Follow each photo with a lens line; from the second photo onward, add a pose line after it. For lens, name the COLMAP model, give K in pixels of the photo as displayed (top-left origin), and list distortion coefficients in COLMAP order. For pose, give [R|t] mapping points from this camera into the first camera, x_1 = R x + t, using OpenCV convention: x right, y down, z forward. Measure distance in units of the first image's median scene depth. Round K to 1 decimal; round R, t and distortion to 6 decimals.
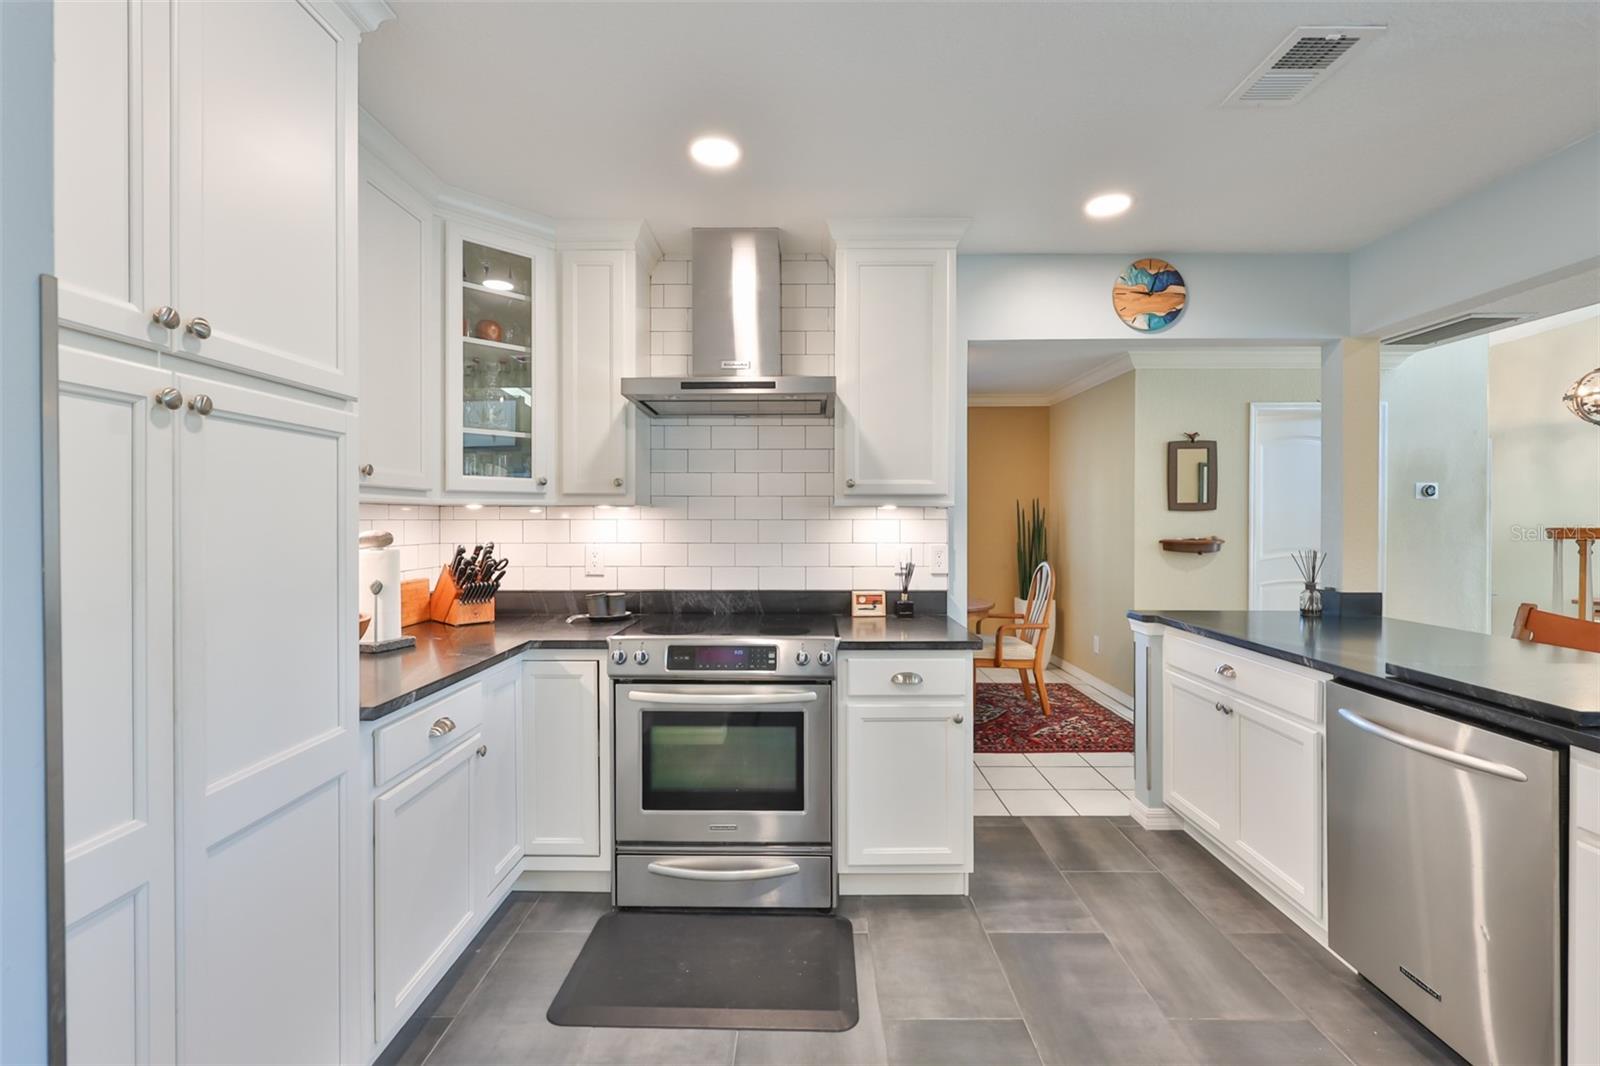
lens RADIAL K [[692.2, 0, 805.4], [0, 692.2, 527.4], [0, 0, 1]] dist [-0.003953, 0.001072]
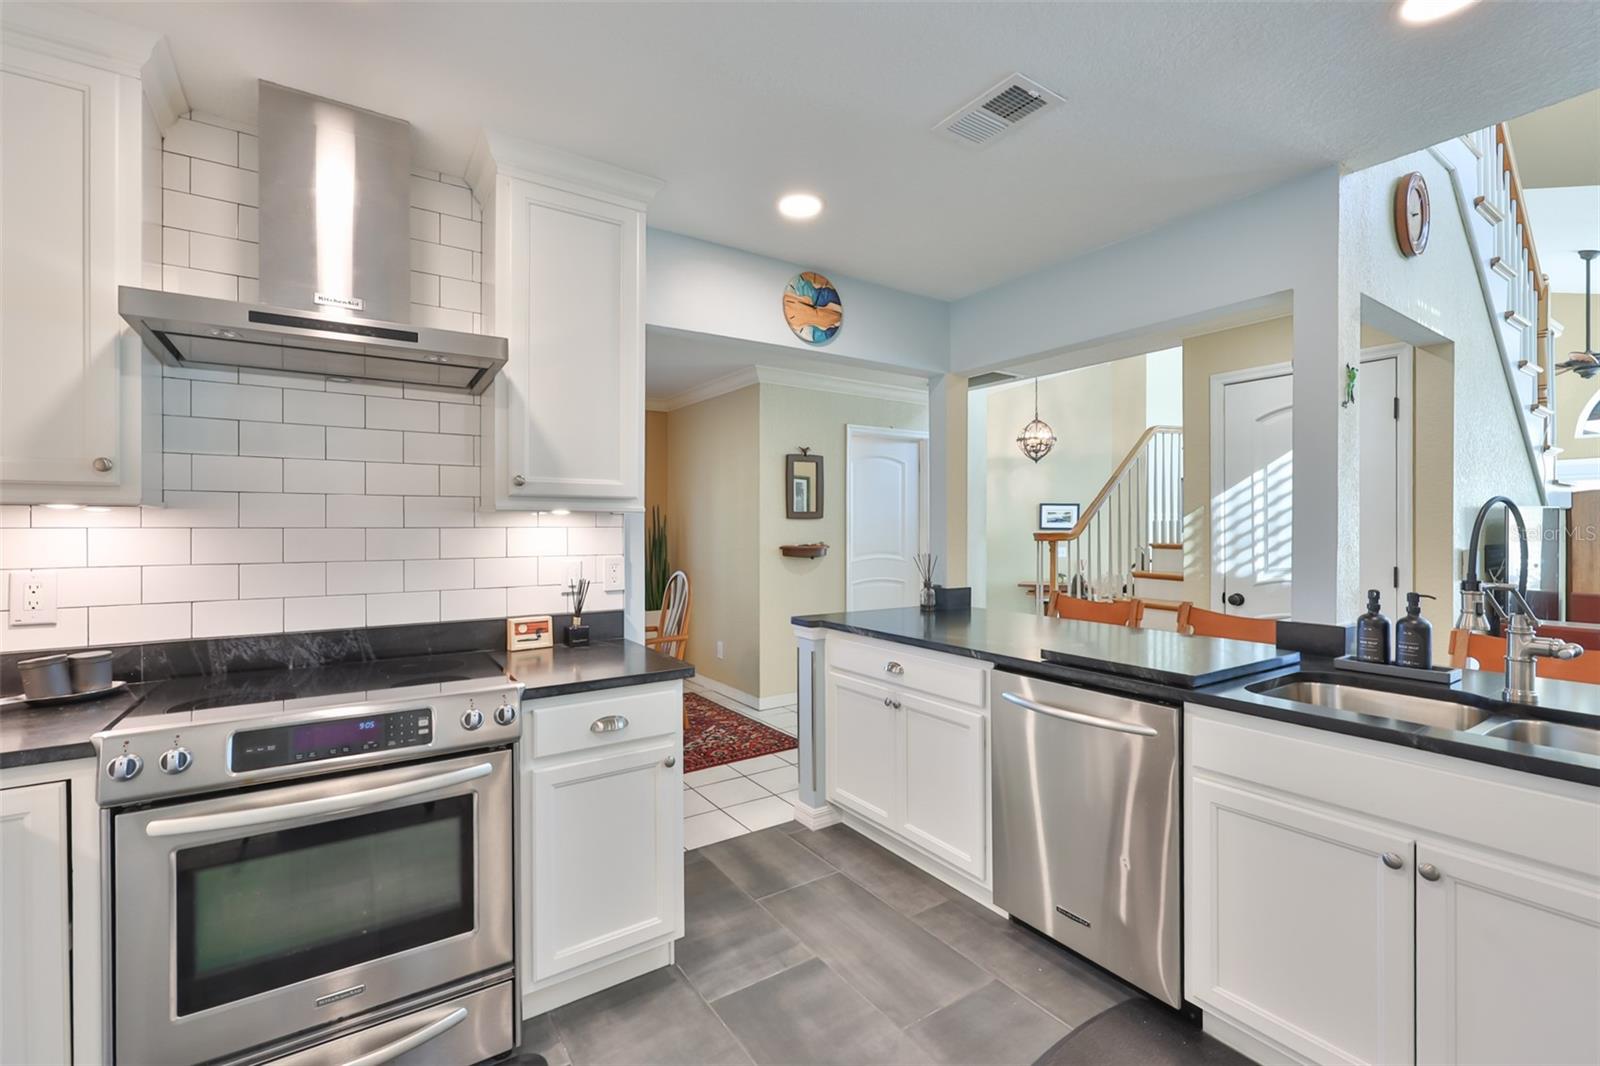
lens RADIAL K [[692.2, 0, 796.0], [0, 692.2, 530.3], [0, 0, 1]] dist [-0.003953, 0.001072]
pose [[0.827265, -0.003966, 0.561798, -0.110477], [0.007950, 0.999958, -0.004647, -0.002063], [-0.561755, 0.008311, 0.827262, 0.181476]]
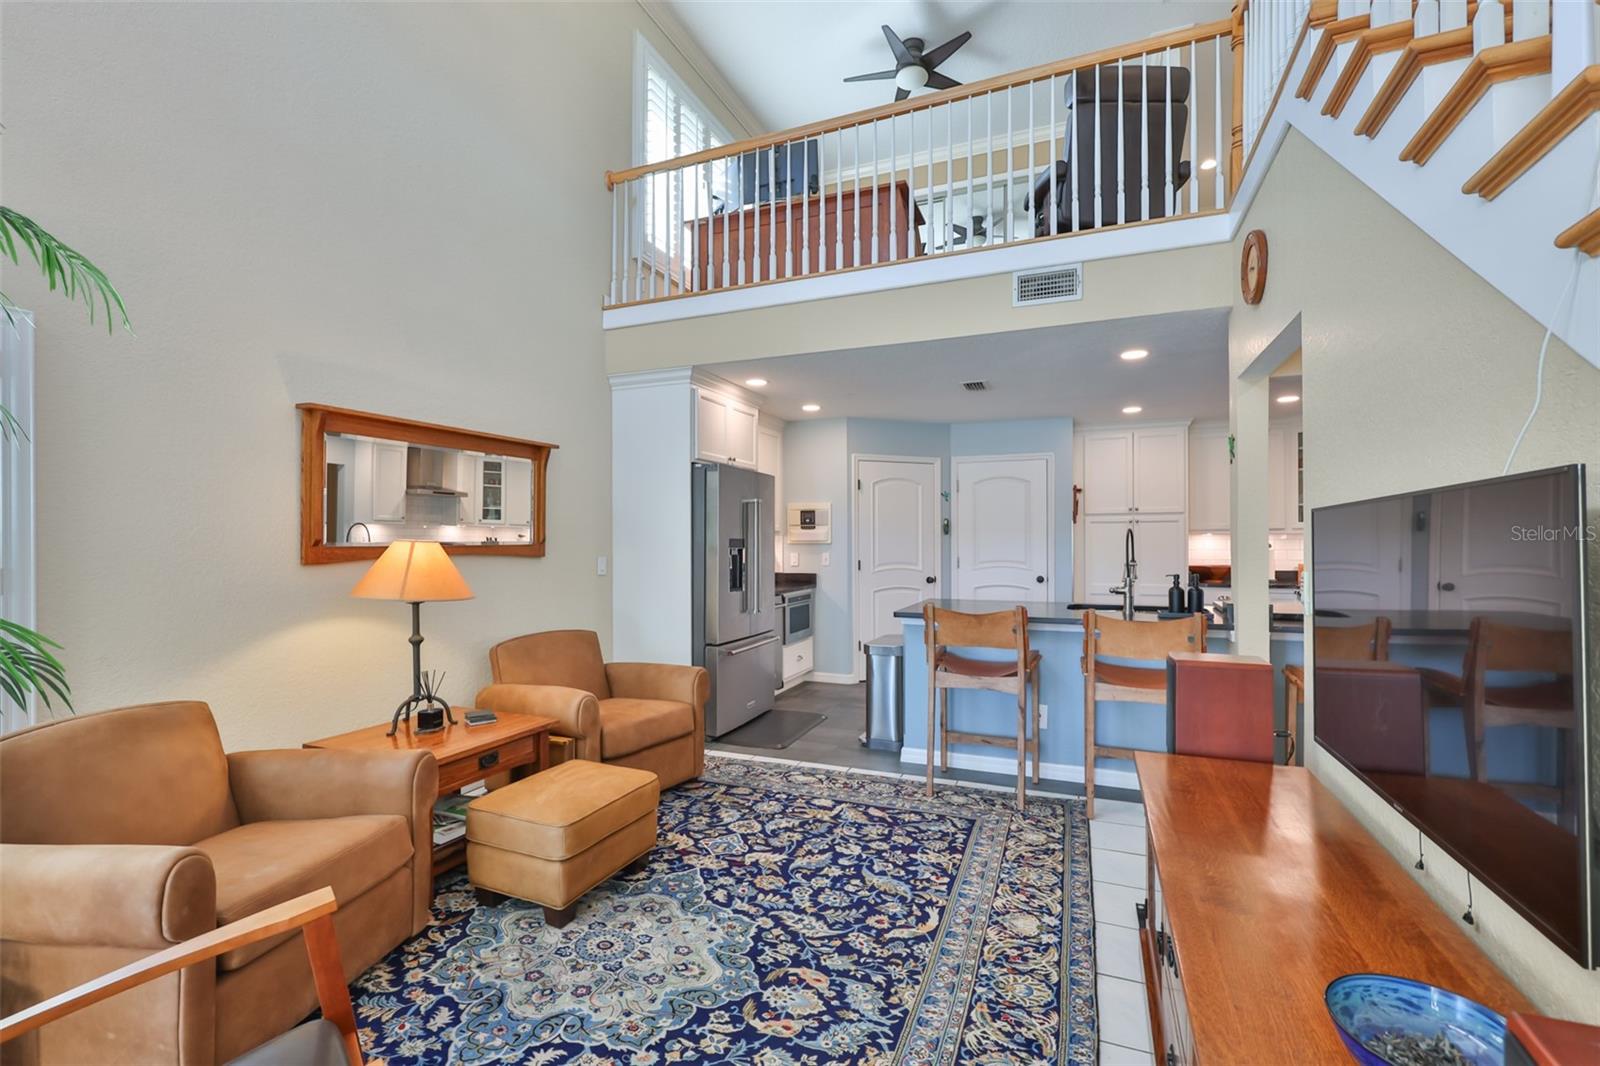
lens RADIAL K [[692.2, 0, 804.0], [0, 692.2, 545.7], [0, 0, 1]] dist [-0.003953, 0.001072]
pose [[-0.377897, 0.011092, -0.925781, 2.344530], [-0.000211, 0.999927, 0.012066, -0.013645], [0.925848, 0.004756, -0.377867, 0.233655]]
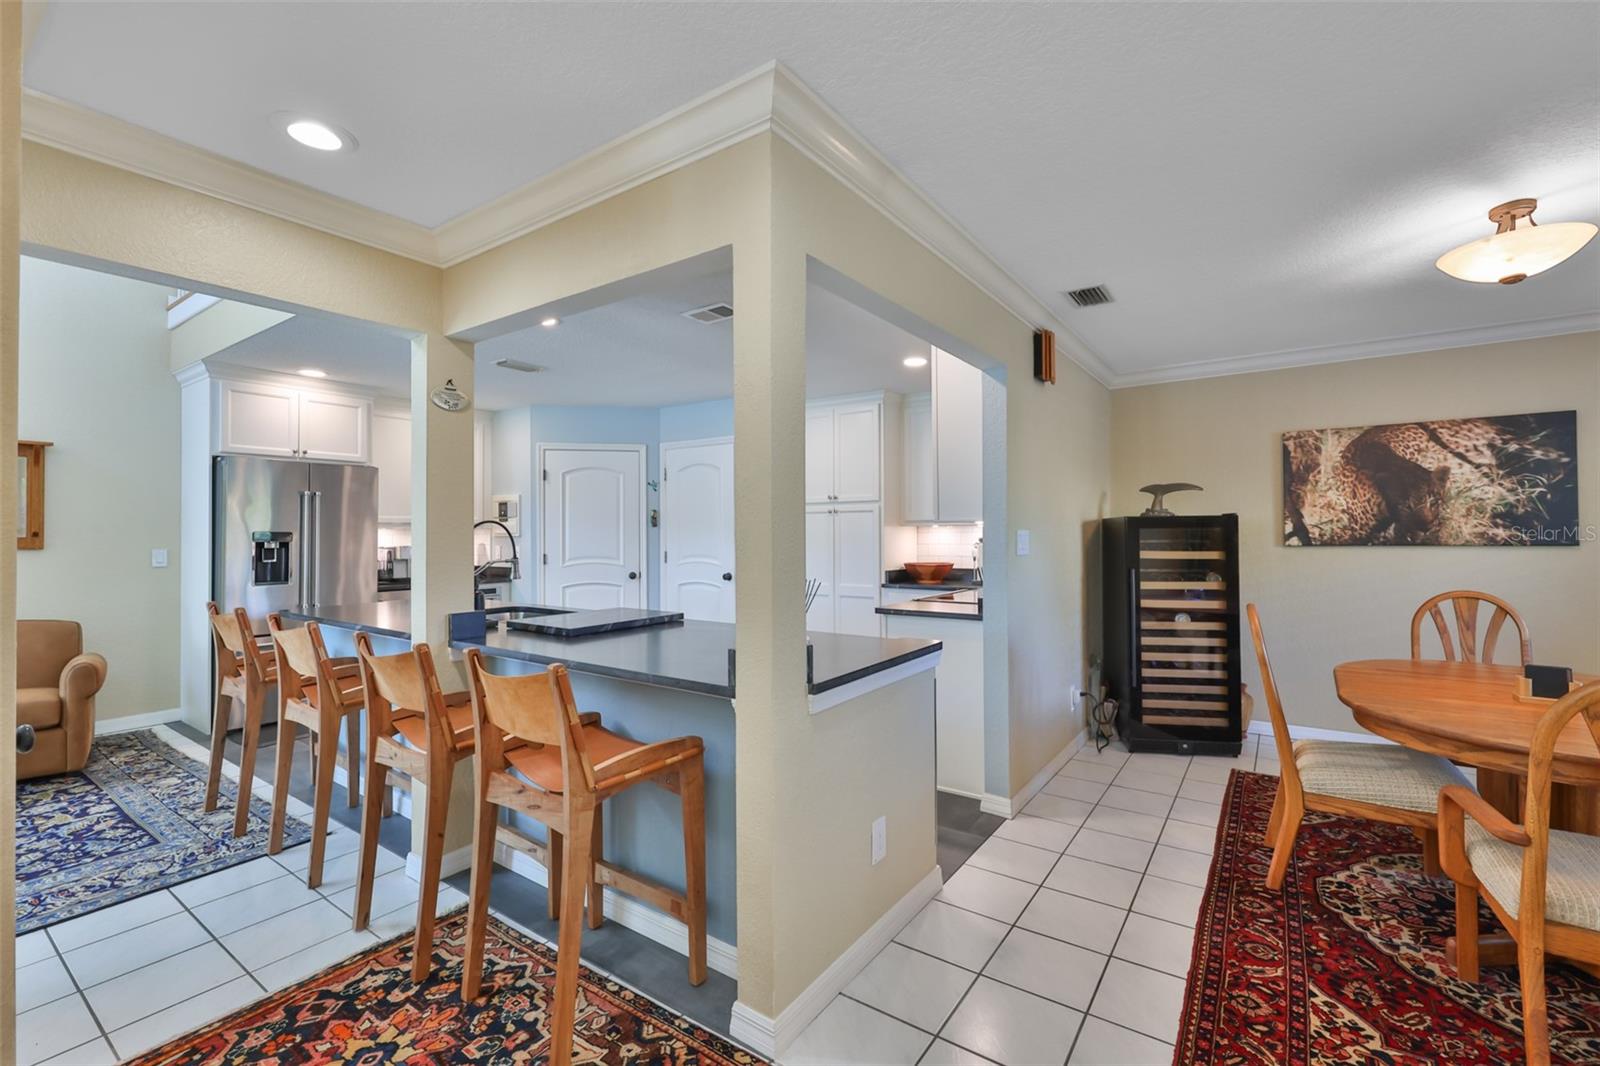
lens RADIAL K [[692.2, 0, 815.3], [0, 692.2, 523.9], [0, 0, 1]] dist [-0.003953, 0.001072]
pose [[-0.566494, -0.006083, -0.824044, 1.422773], [0.000363, 0.999971, -0.007631, -0.016174], [0.824066, -0.004622, -0.566475, 1.545715]]
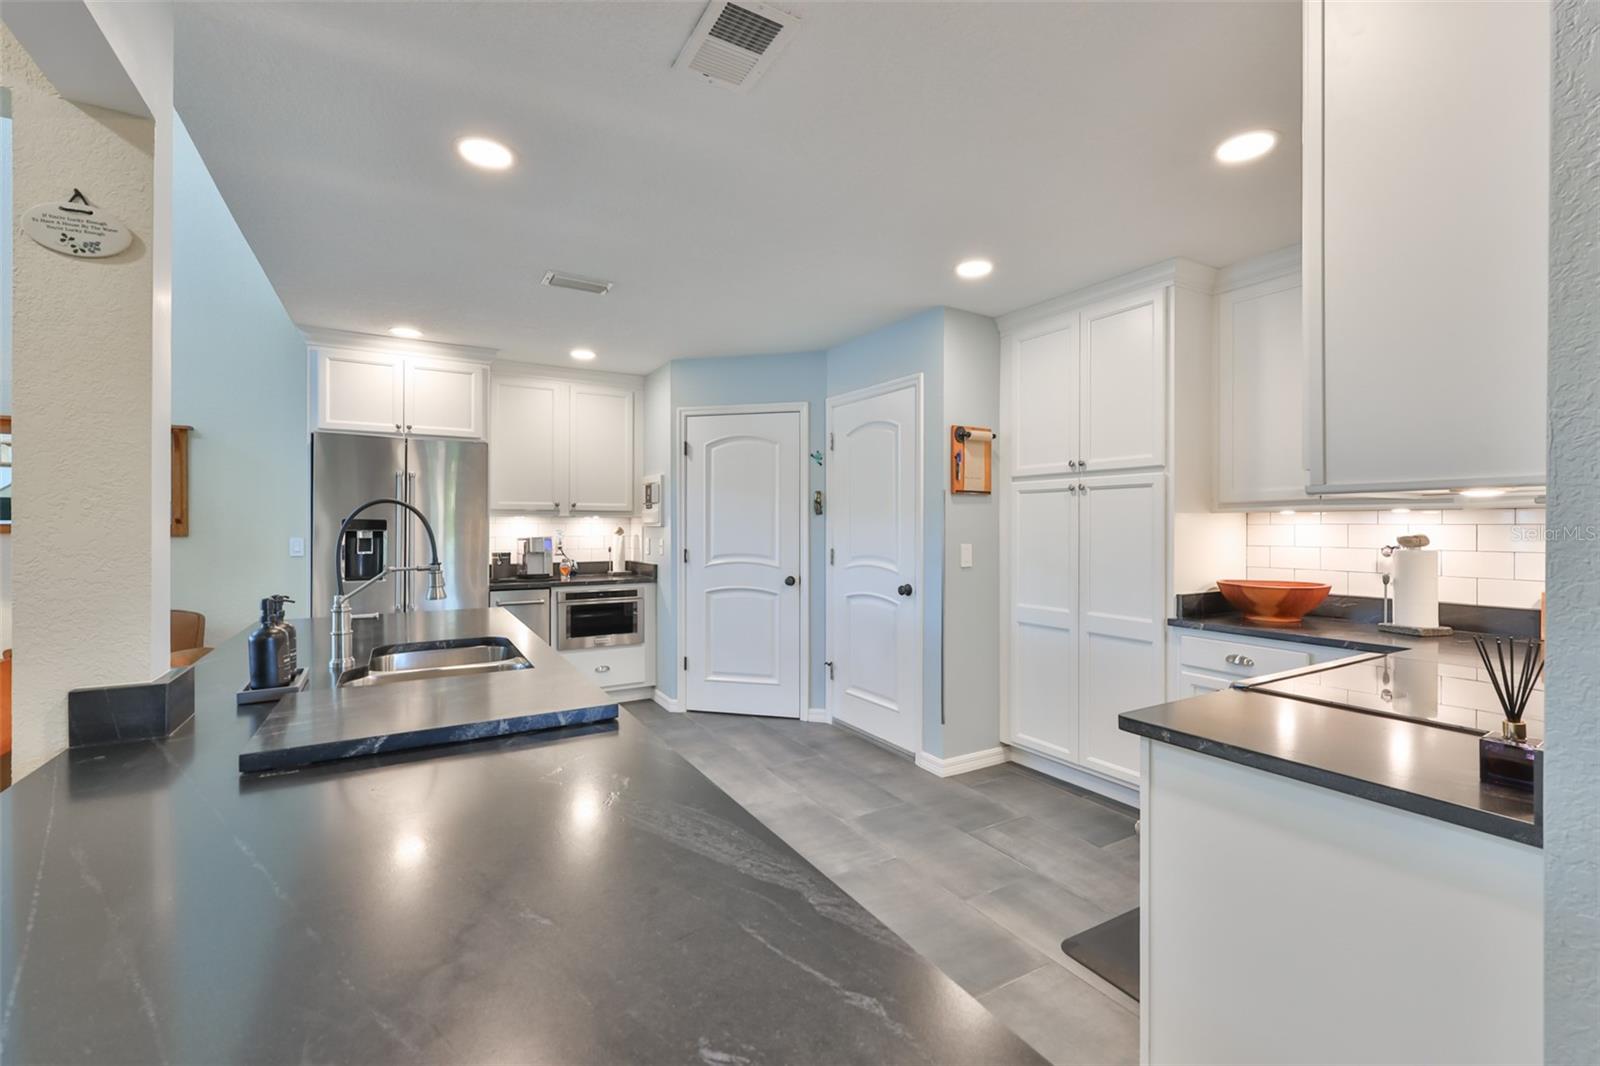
lens RADIAL K [[692.2, 0, 794.9], [0, 692.2, 525.7], [0, 0, 1]] dist [-0.003953, 0.001072]
pose [[-0.858374, 0.001248, -0.513023, 0.718995], [-0.003187, 0.999965, 0.007765, -0.010515], [0.513014, 0.008301, -0.858340, 1.197118]]
